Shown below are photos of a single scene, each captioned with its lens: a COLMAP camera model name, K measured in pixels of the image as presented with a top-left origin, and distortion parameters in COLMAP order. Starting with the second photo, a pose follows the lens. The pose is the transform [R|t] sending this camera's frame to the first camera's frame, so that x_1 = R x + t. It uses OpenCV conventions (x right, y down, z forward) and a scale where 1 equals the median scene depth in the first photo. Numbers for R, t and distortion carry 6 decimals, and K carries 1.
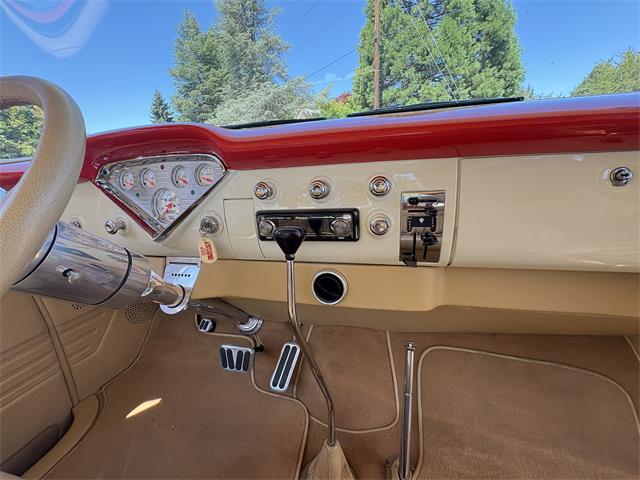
lens RADIAL K [[256.8, 0, 320.0], [0, 256.8, 240.0], [0, 0, 1]] dist [-0.001233, -0.000412]
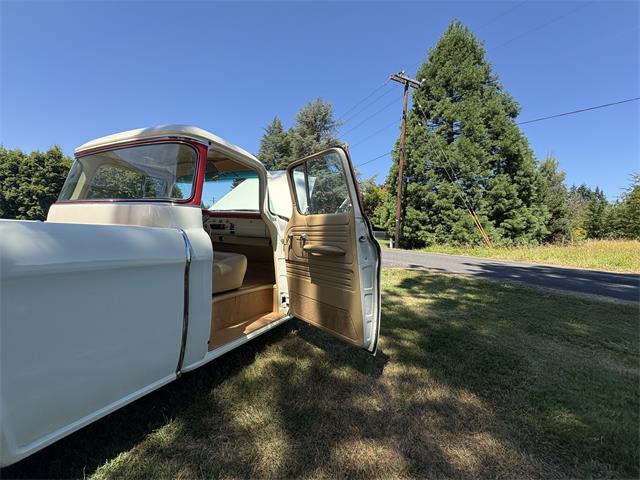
lens RADIAL K [[255.0, 0, 319.1], [0, 255.0, 239.5], [0, 0, 1]] dist [0.001146, -0.000334]
pose [[0.973431, 0.117457, -0.196562, 0.115787], [-0.166642, 0.952121, -0.256312, 0.045753], [0.157045, 0.282258, 0.946397, -0.141482]]
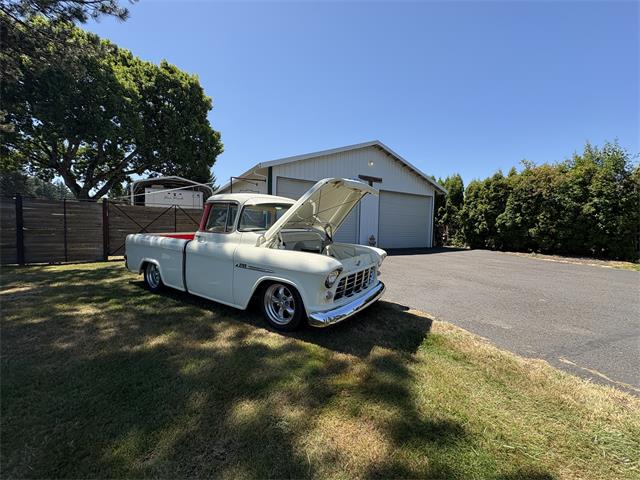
lens RADIAL K [[255.8, 0, 319.1], [0, 255.8, 243.2], [0, 0, 1]] dist [0.001437, -0.000012]
pose [[-0.339928, 0.132706, -0.931041, 0.261285], [-0.280198, 0.930742, 0.234965, -0.082045], [0.897741, 0.340747, -0.279202, 0.163512]]
